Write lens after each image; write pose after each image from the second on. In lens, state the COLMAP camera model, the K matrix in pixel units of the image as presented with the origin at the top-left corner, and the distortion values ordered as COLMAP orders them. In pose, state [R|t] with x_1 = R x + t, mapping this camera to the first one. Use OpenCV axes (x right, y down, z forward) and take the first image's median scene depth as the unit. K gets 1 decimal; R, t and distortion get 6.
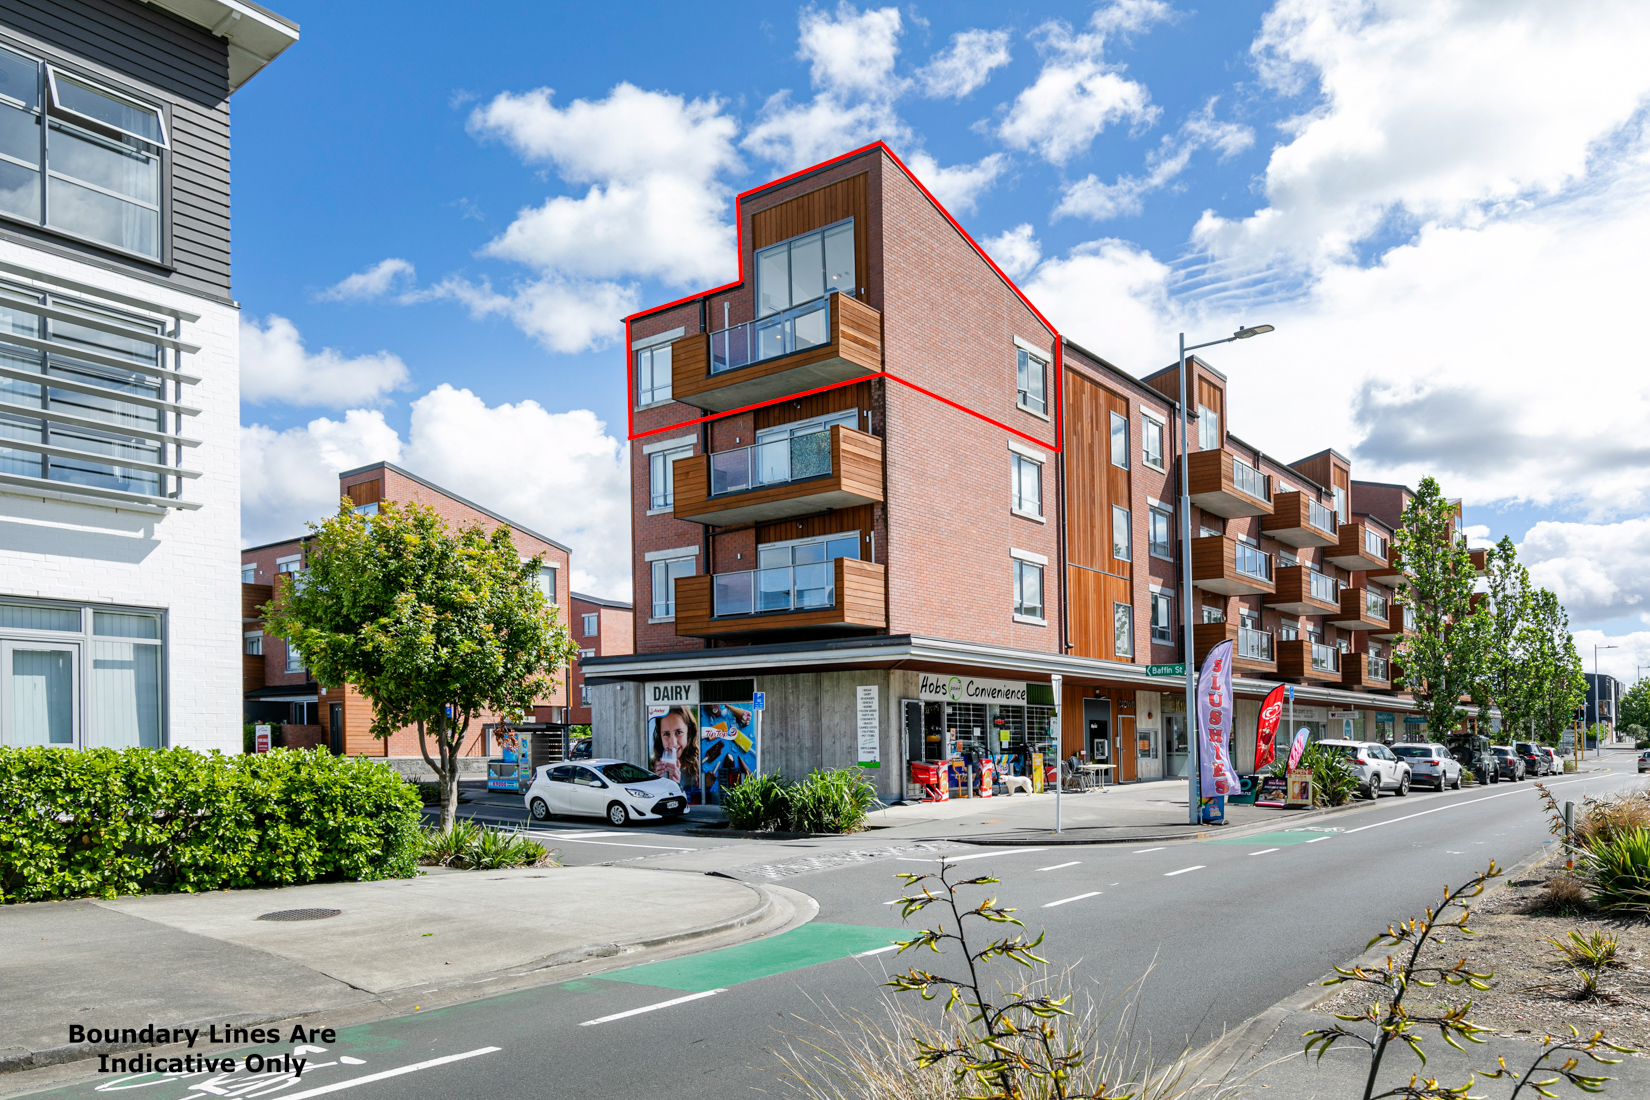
lens RADIAL K [[1144.3, 0, 819.4], [0, 1144.3, 611.0], [0, 0, 1]] dist [0.000564, 0.000012]
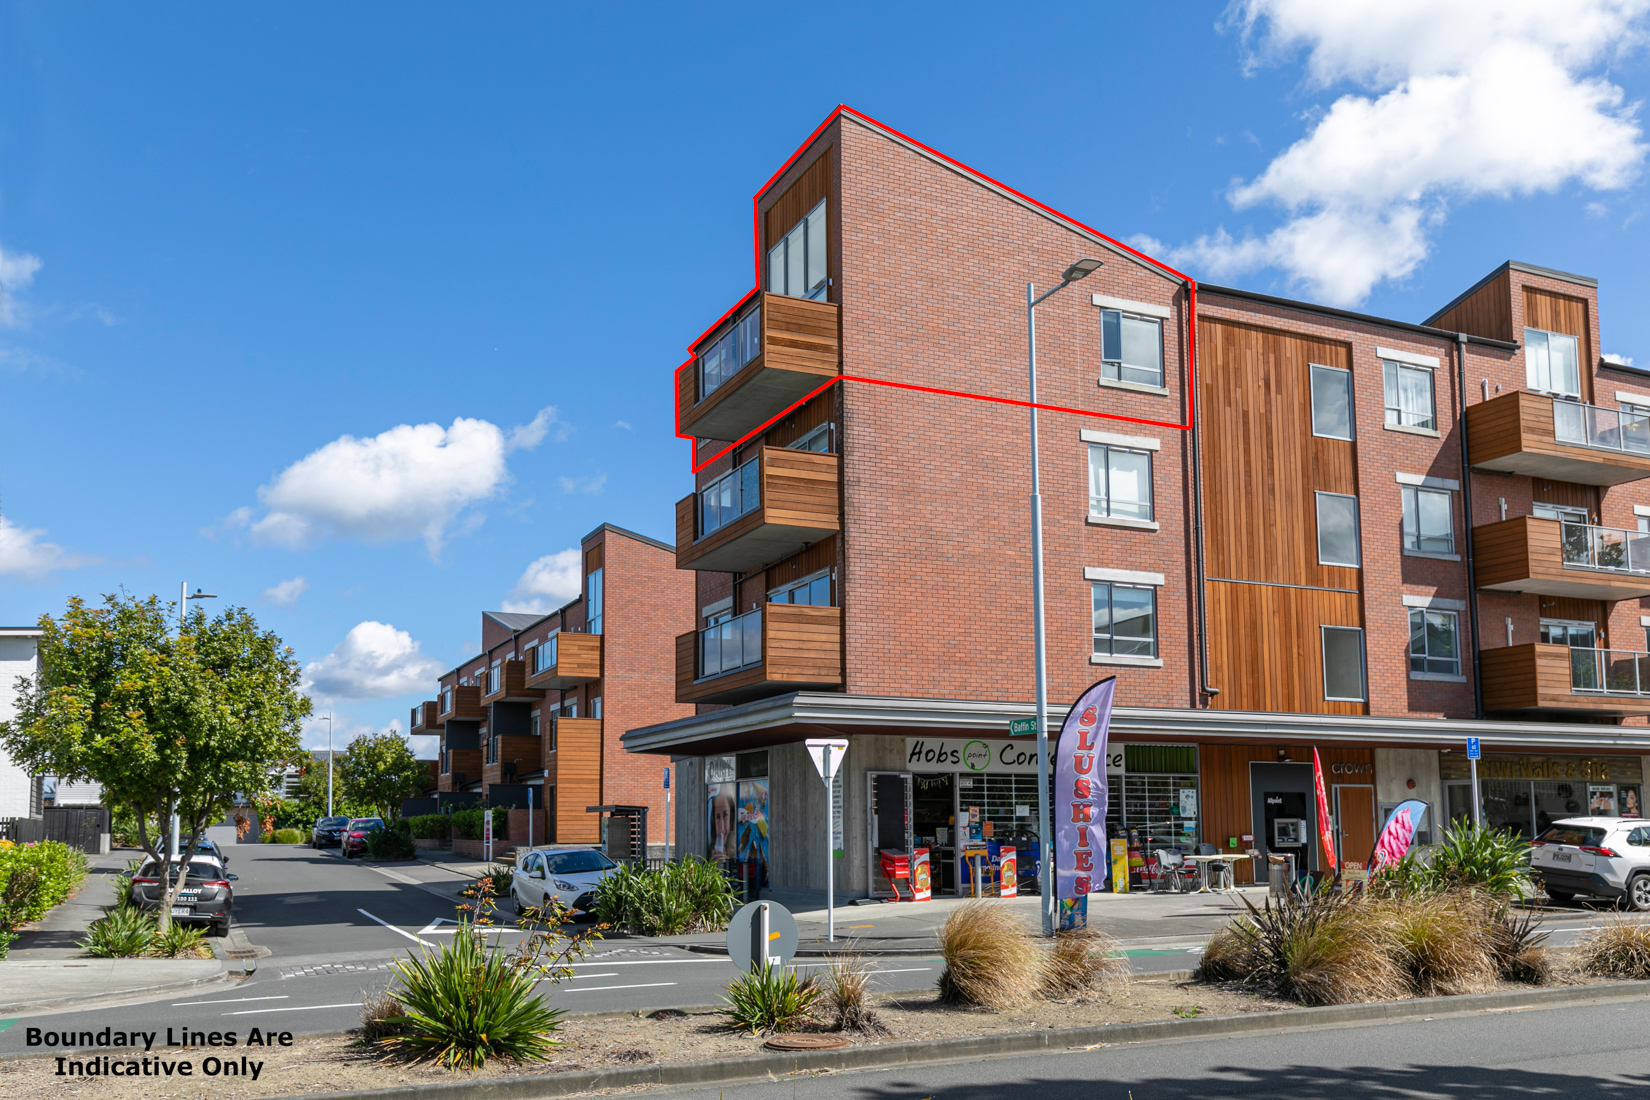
lens RADIAL K [[1420.2, 0, 826.0], [0, 1420.2, 547.9], [0, 0, 1]] dist [0.009380, 0.003648]
pose [[0.896903, -0.090751, -0.432815, 0.463571], [0.056375, 0.994196, -0.091635, 0.009860], [0.438618, 0.057788, 0.896814, 0.073668]]
